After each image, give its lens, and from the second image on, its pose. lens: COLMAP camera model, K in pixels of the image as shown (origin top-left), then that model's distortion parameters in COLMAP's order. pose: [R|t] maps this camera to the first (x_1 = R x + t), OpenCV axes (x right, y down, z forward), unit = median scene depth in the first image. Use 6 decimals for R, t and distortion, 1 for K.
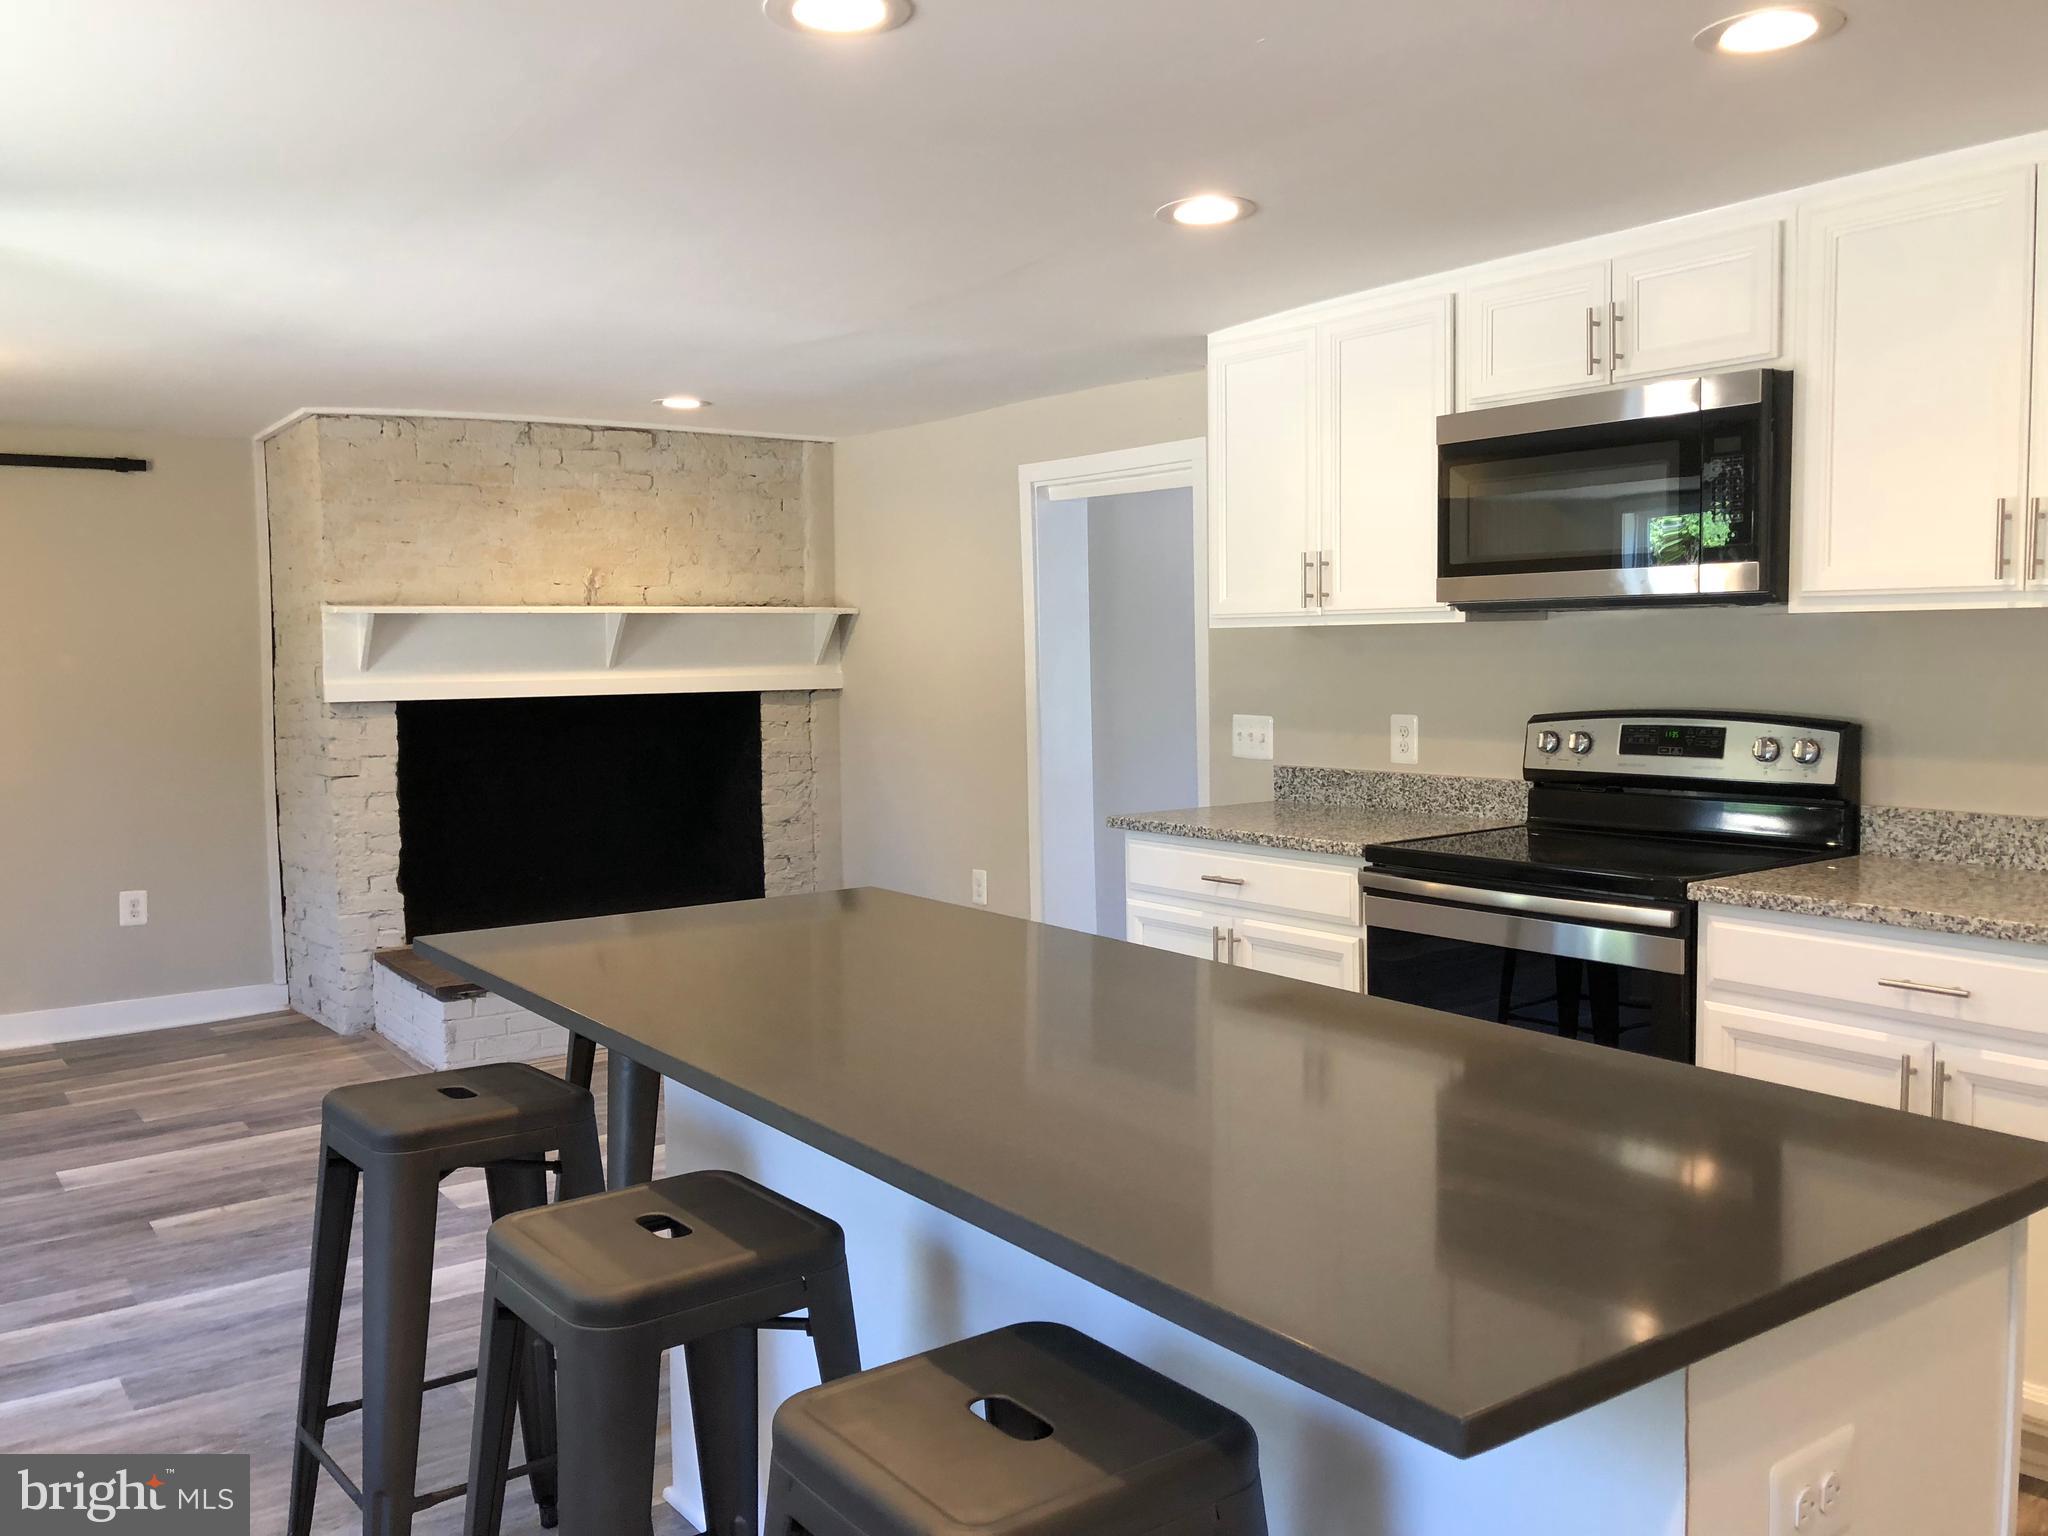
lens RADIAL K [[1665.6, 0, 1031.3], [0, 1665.6, 755.9], [0, 0, 1]] dist [0.044111, -0.053648]
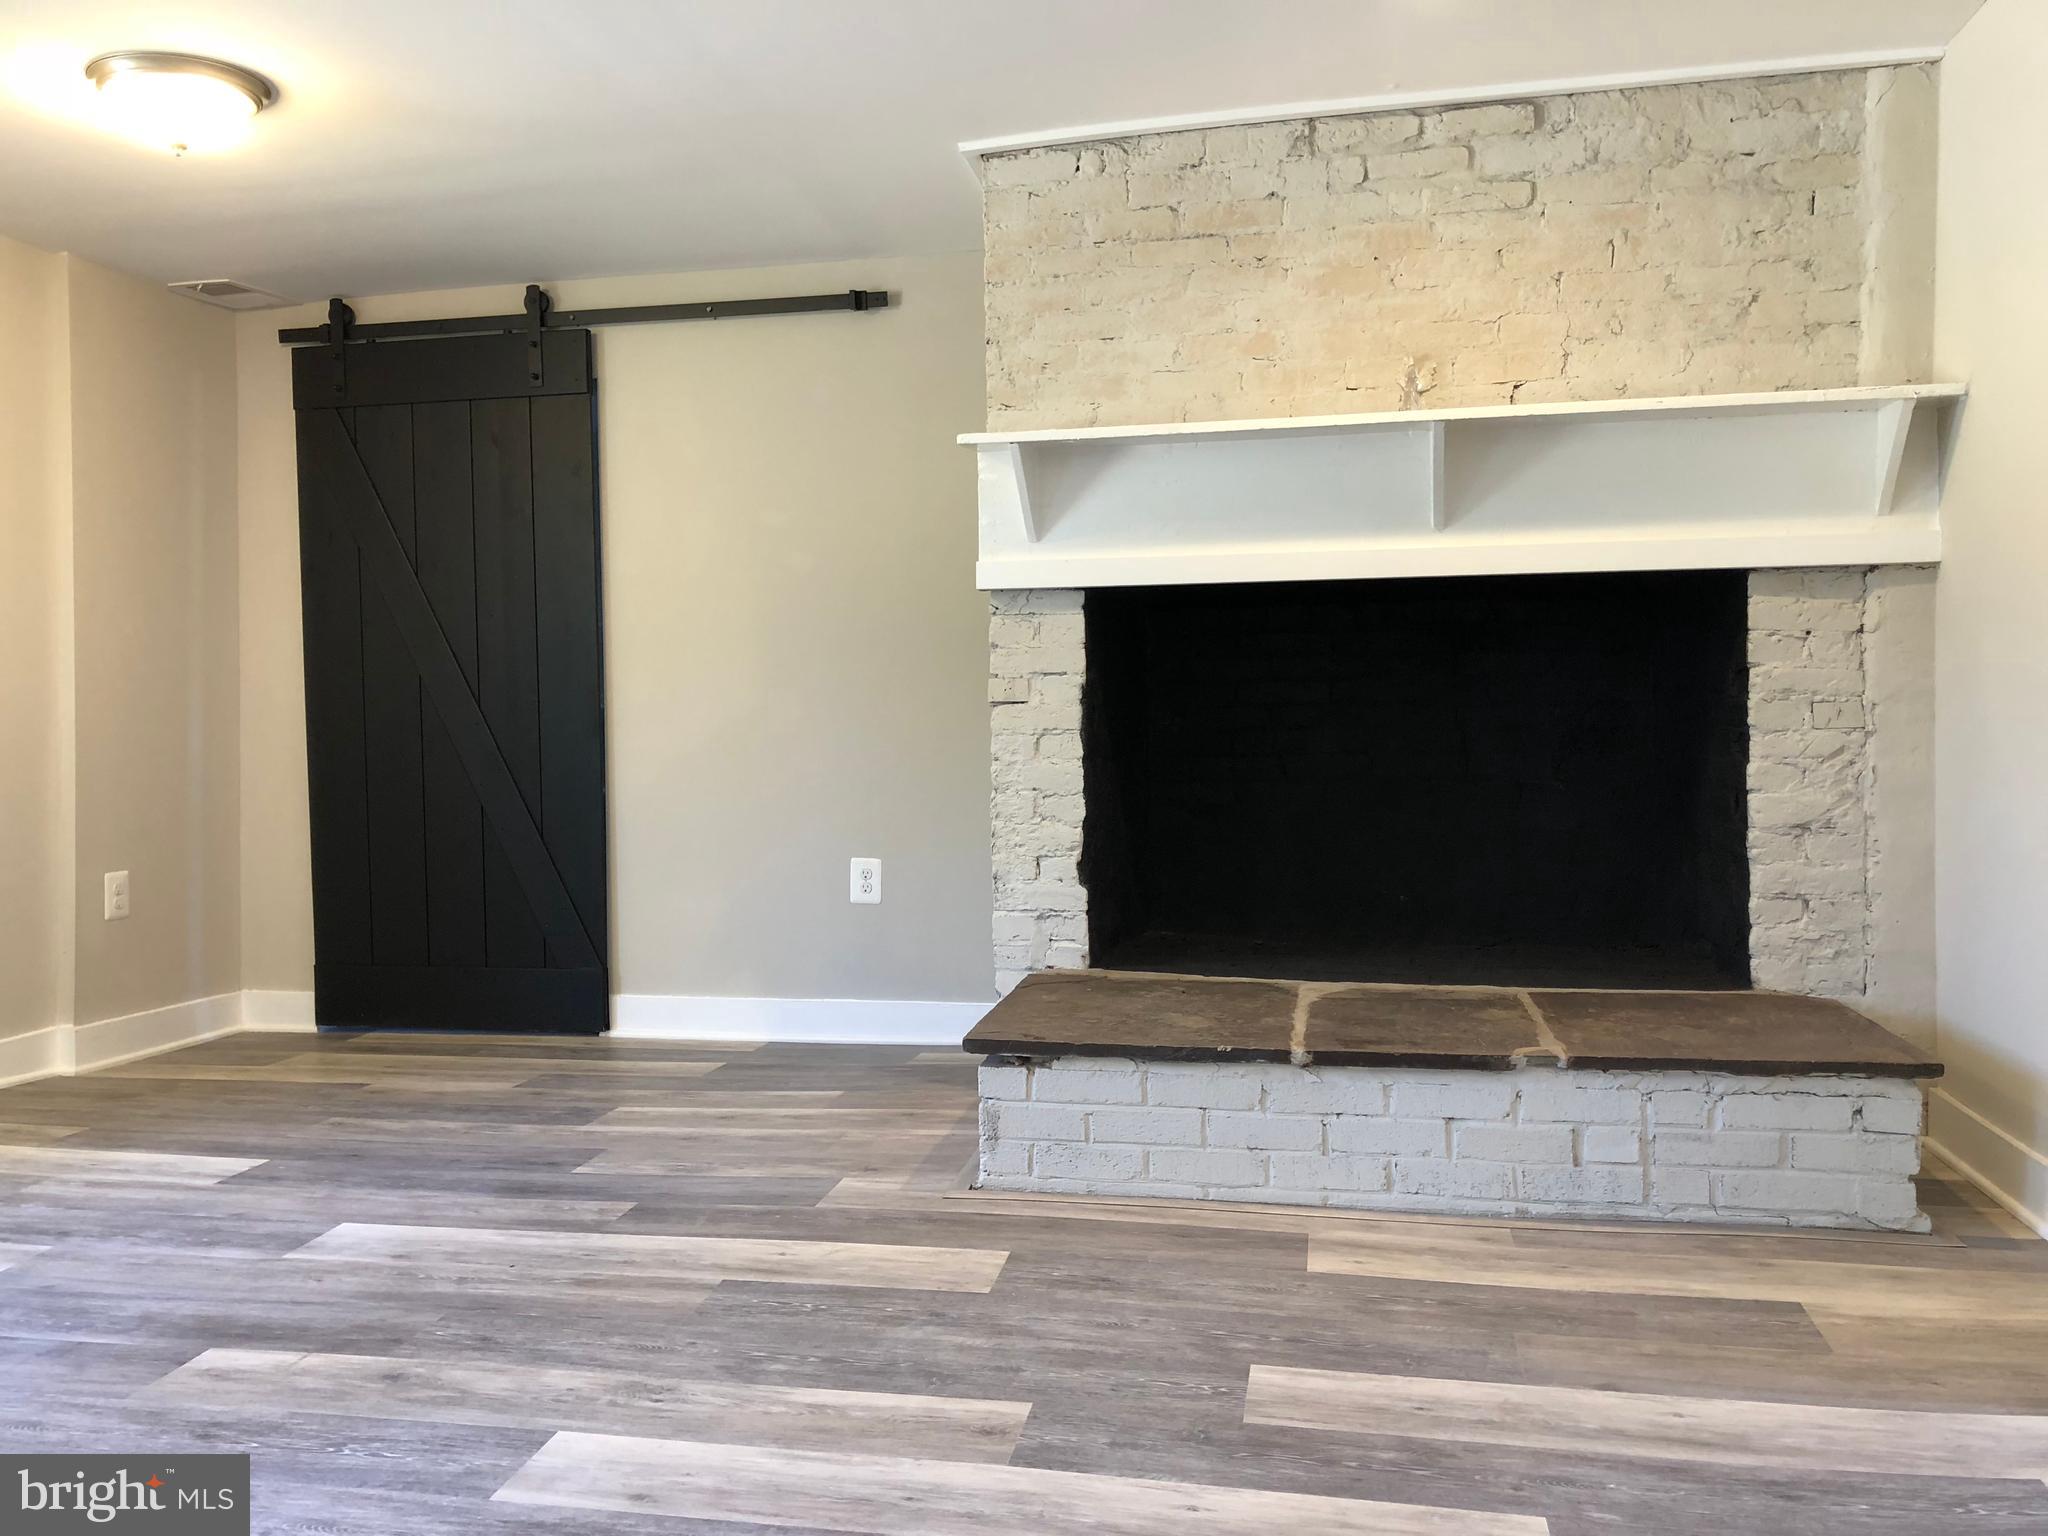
lens RADIAL K [[1665.6, 0, 1015.8], [0, 1665.6, 764.0], [0, 0, 1]] dist [0.044111, -0.053648]
pose [[0.683347, 0.028977, -0.729519, 0.070511], [-0.048832, 0.998789, -0.006069, 0.039381], [0.728459, 0.039771, 0.683934, 0.536717]]
